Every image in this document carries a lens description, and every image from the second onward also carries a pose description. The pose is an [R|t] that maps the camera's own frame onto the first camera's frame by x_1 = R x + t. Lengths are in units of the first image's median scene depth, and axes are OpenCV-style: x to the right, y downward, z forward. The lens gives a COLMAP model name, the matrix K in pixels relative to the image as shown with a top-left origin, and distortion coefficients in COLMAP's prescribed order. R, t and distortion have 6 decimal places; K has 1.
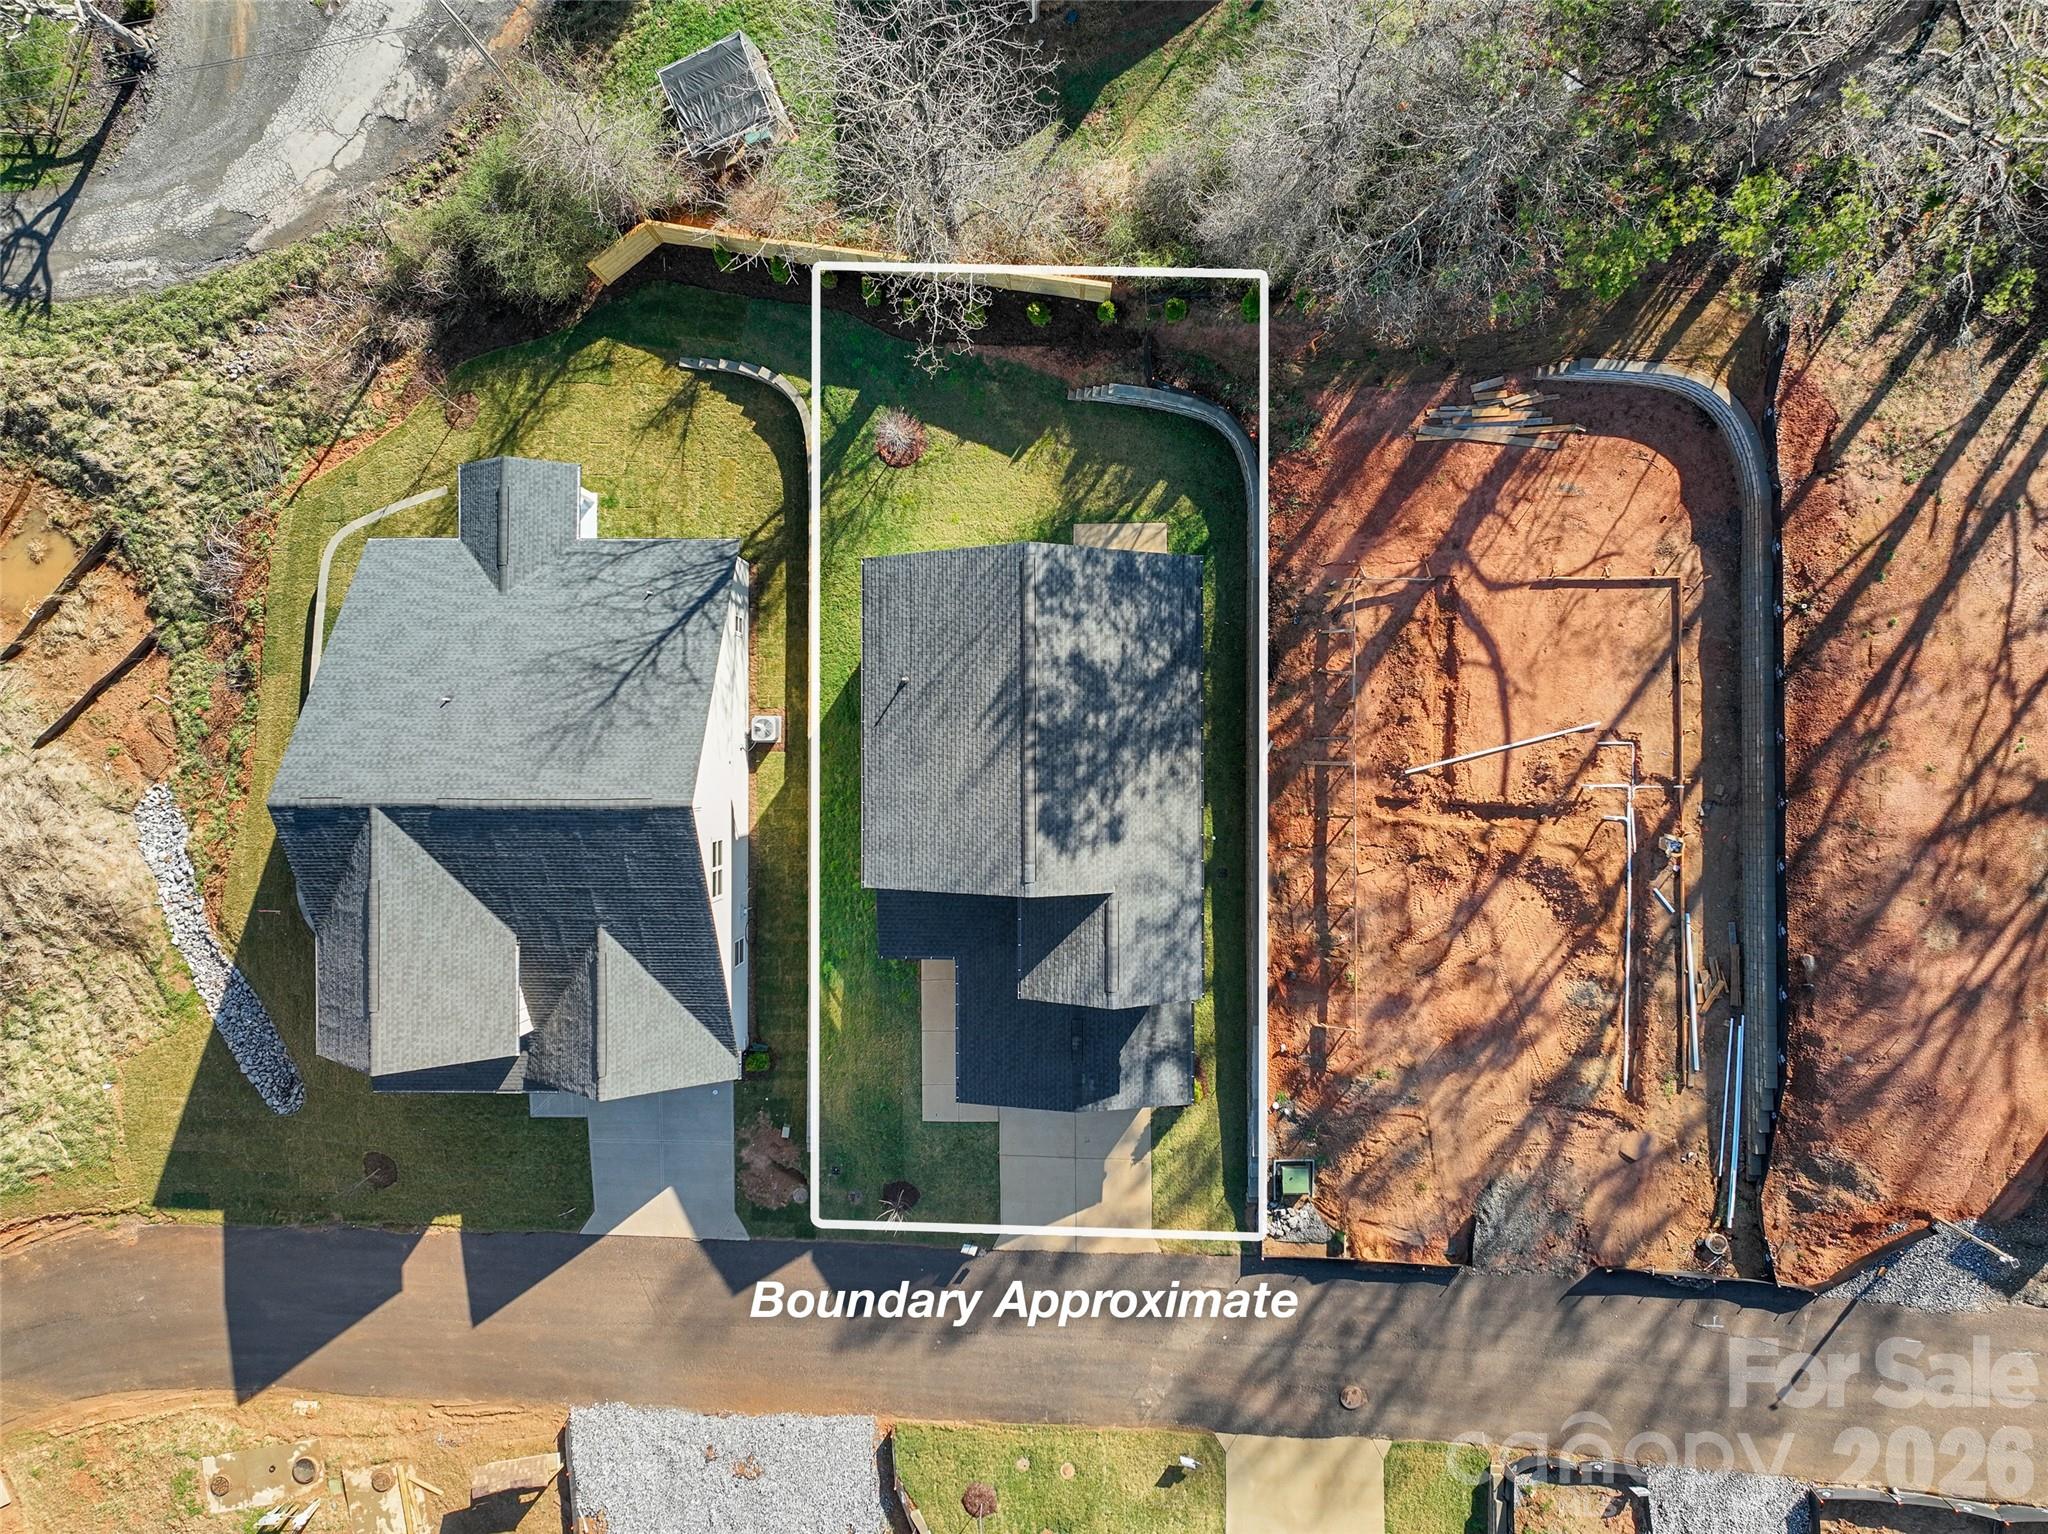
lens RADIAL K [[1440.6, 0, 1058.3], [0, 1440.6, 739.1], [0, 0, 1]] dist [0.005227, 0.000294]
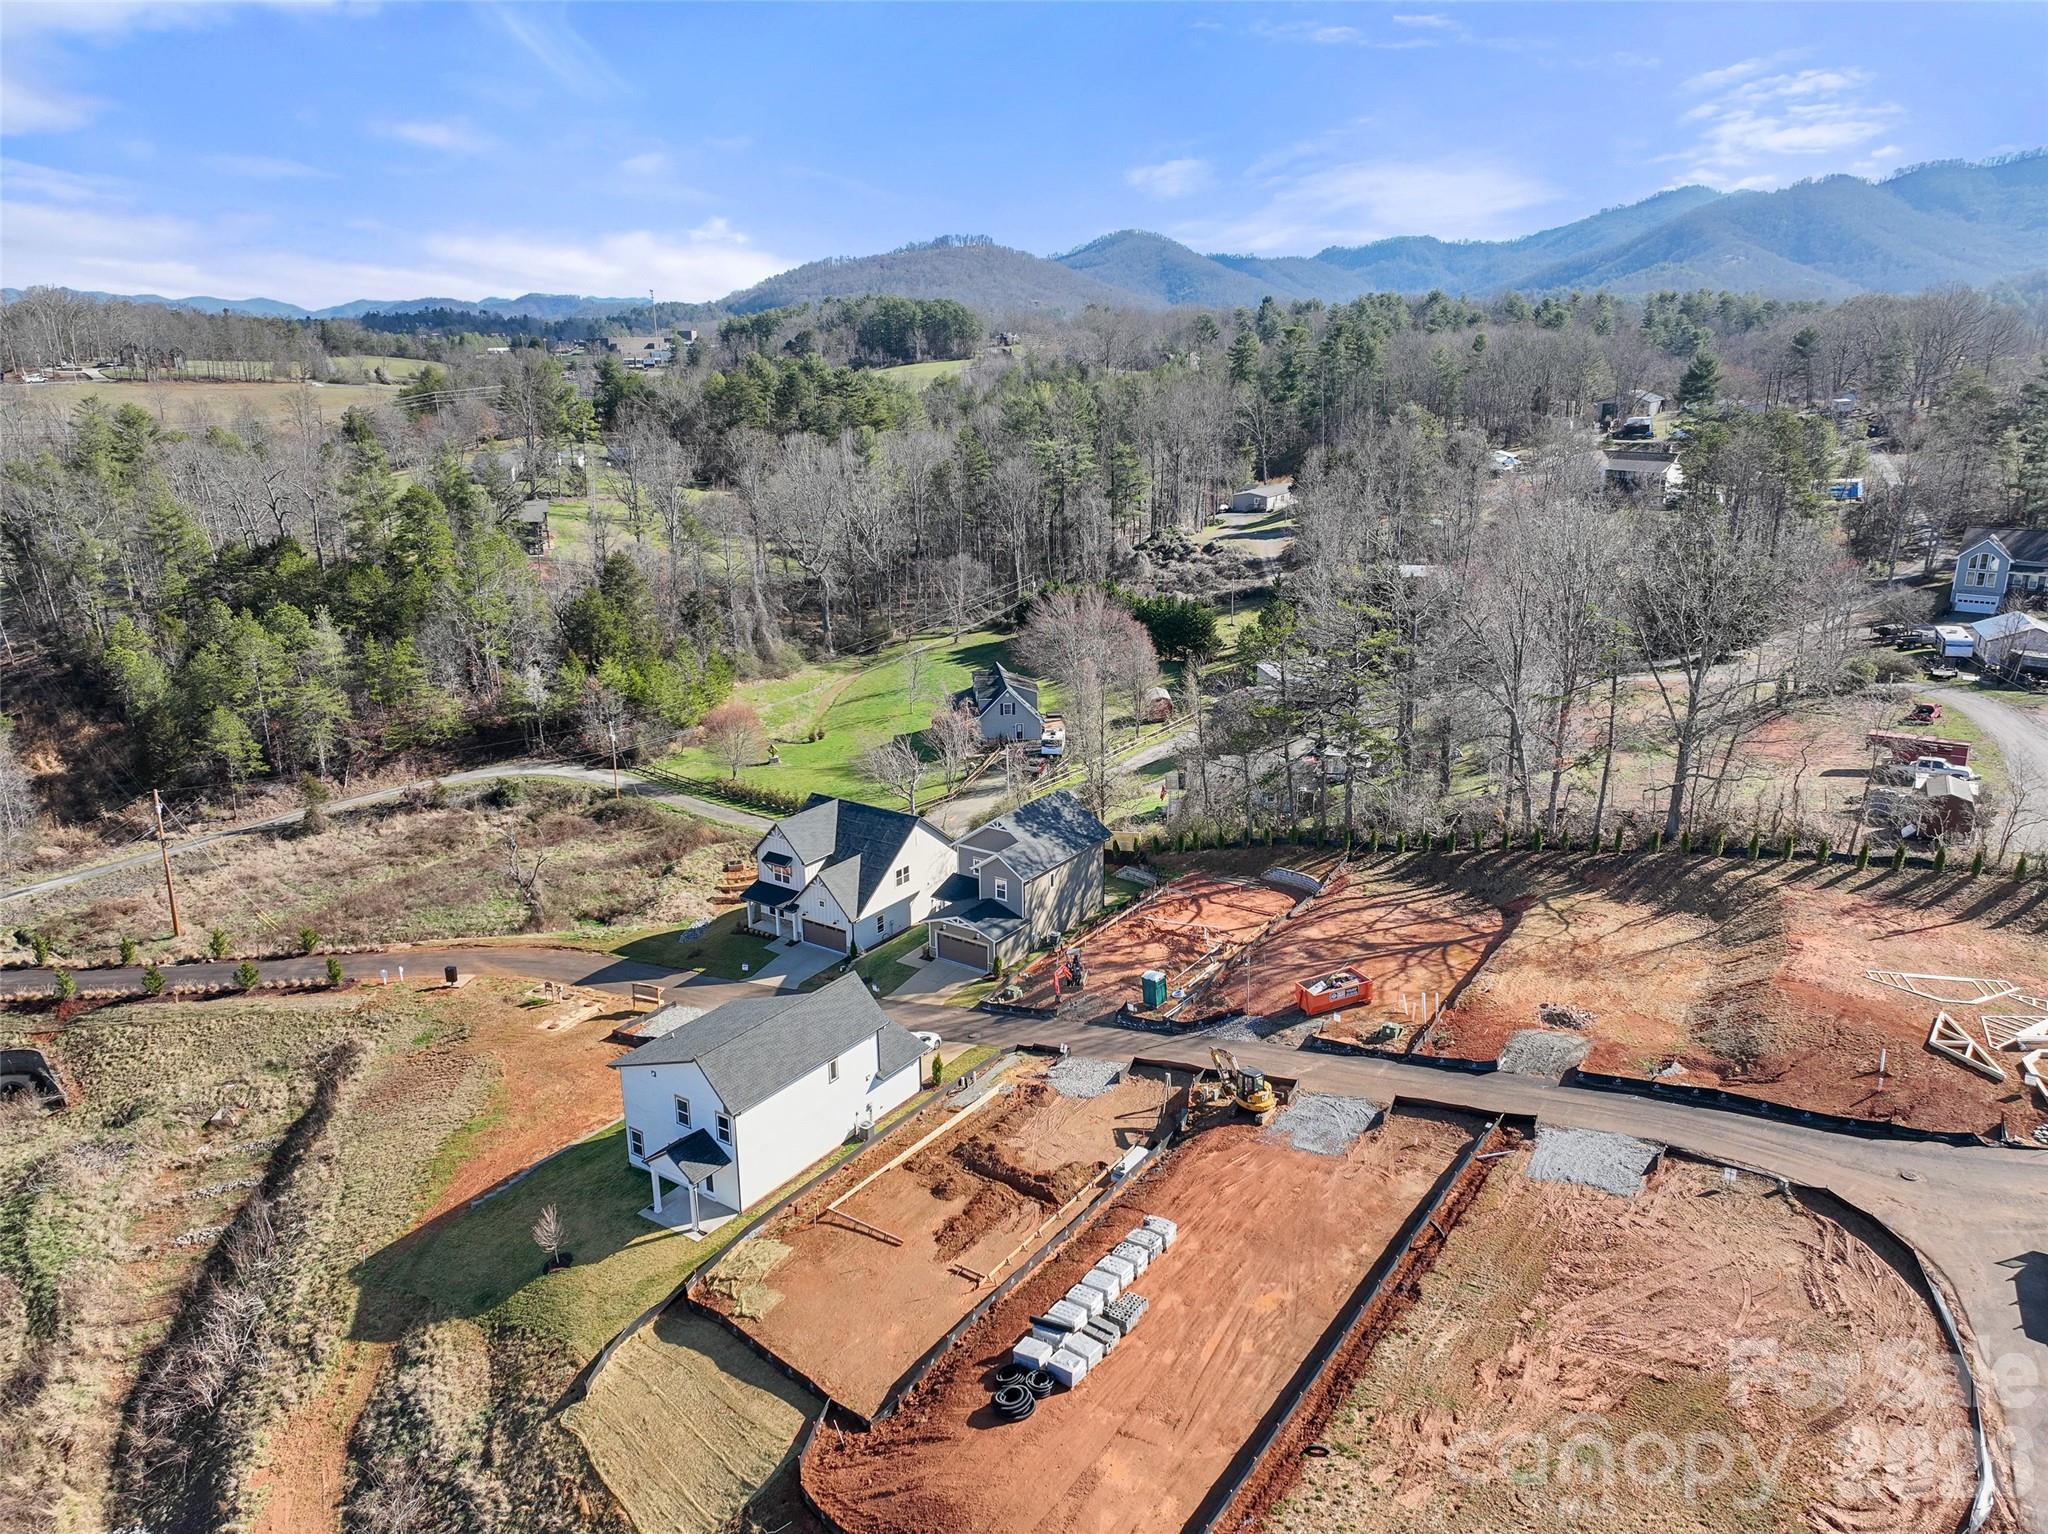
lens RADIAL K [[1440.6, 0, 1045.3], [0, 1440.6, 800.9], [0, 0, 1]] dist [0.005227, 0.000294]
pose [[0.829037, 0.178762, -0.529851, 1.350827], [-0.559184, 0.270590, -0.783642, 1.969625], [0.003286, 0.945952, 0.324290, 0.003277]]
